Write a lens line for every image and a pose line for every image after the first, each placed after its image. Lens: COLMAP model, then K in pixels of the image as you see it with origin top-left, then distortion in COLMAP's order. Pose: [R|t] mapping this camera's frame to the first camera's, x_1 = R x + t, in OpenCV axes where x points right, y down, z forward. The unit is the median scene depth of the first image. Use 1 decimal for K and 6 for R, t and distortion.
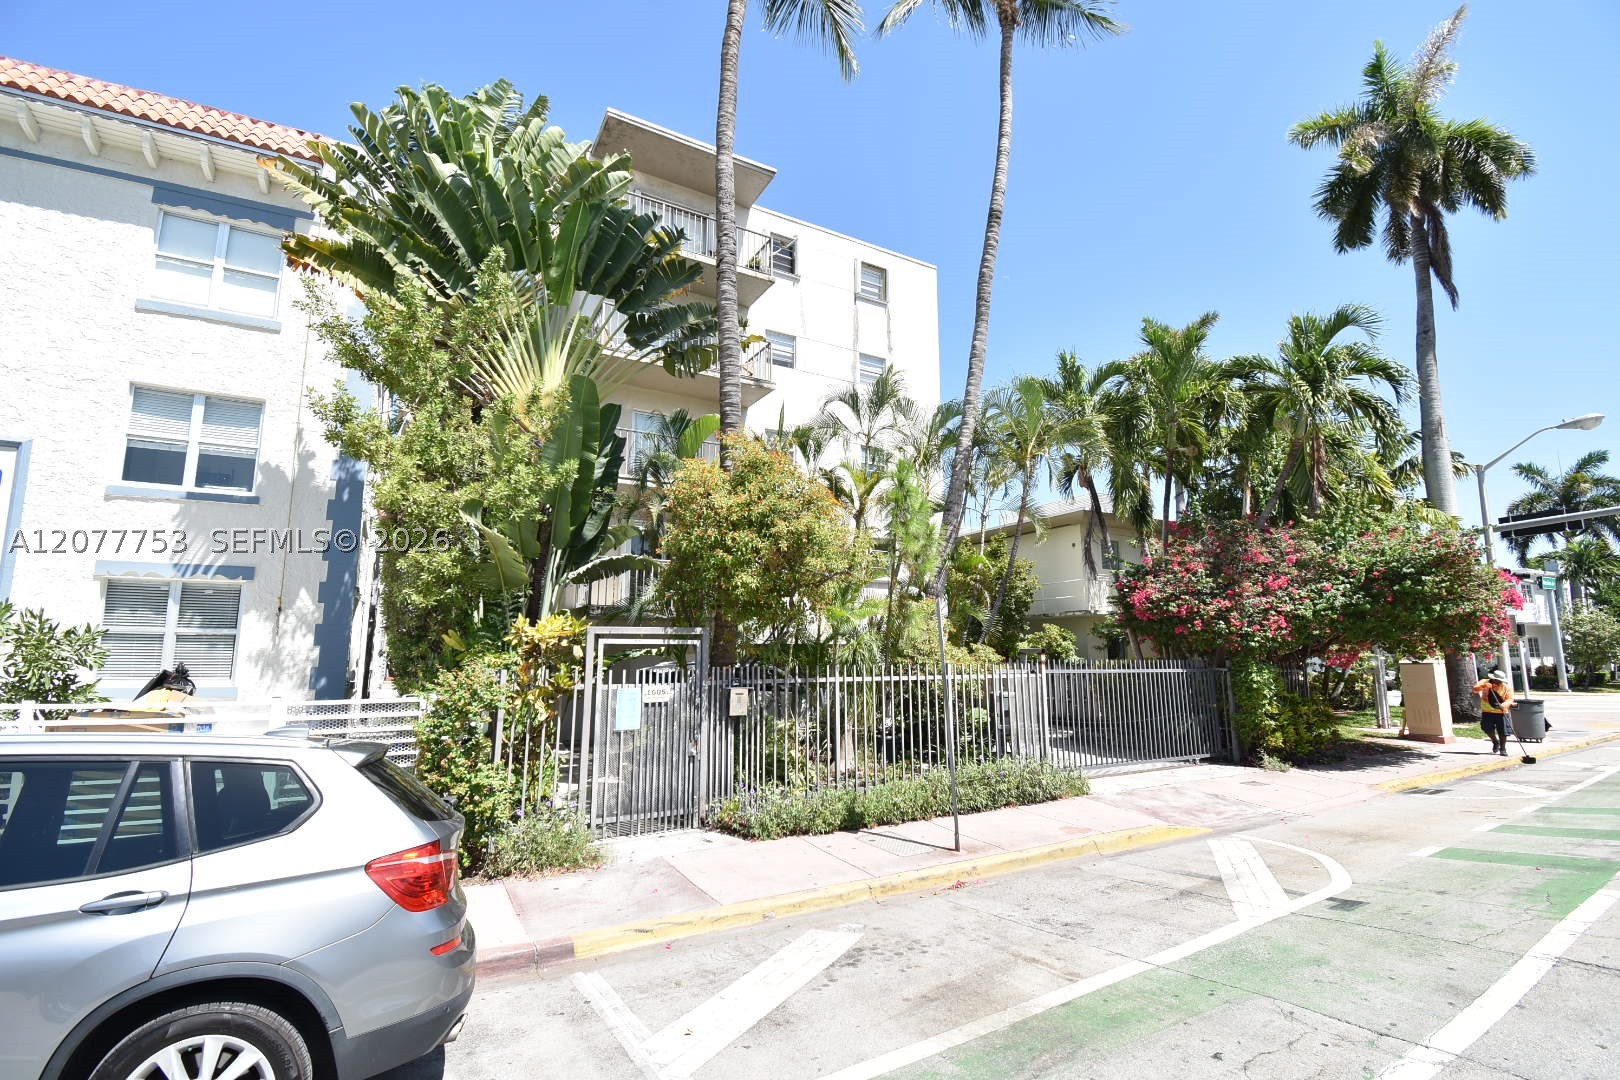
lens RADIAL K [[702.8, 0, 810.0], [0, 702.8, 540.0], [0, 0, 1]] dist [0.024668, -0.026178]
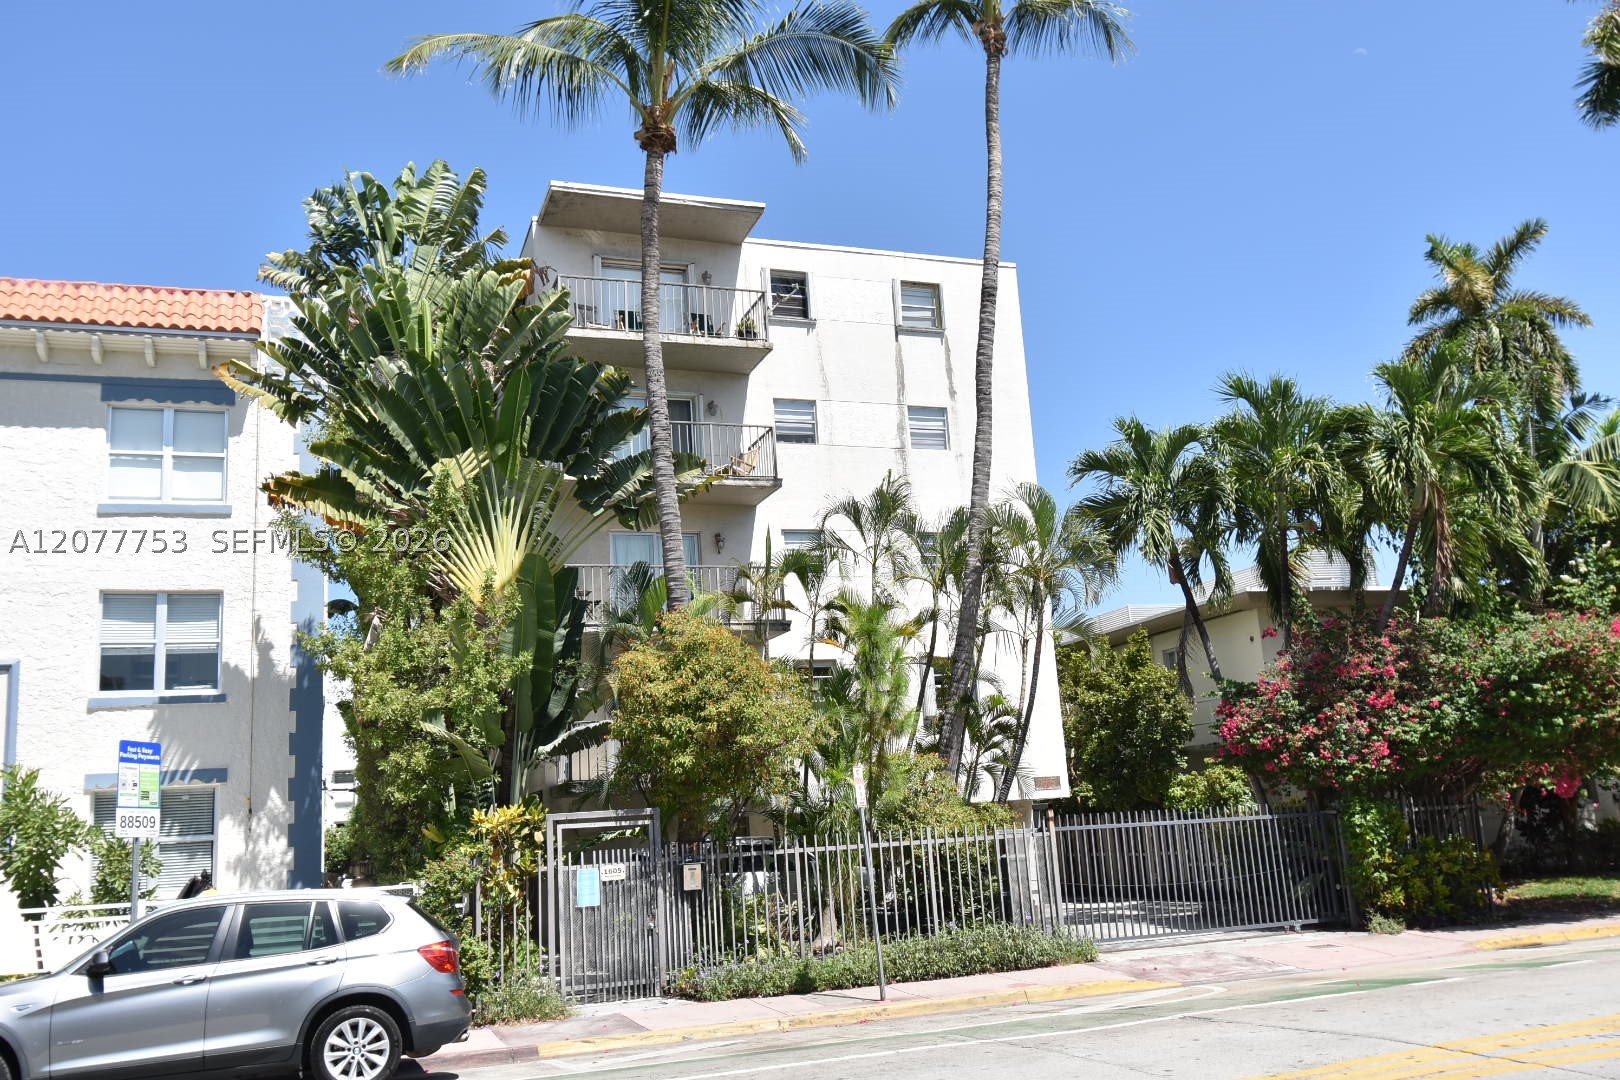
lens RADIAL K [[1326.8, 0, 810.0], [0, 1326.8, 540.0], [0, 0, 1]] dist [0.004167, -0.005544]
pose [[0.983930, -0.093155, -0.152325, 0.312833], [0.085418, 0.994737, -0.056587, -0.106043], [0.156795, 0.042667, 0.986709, -0.704025]]
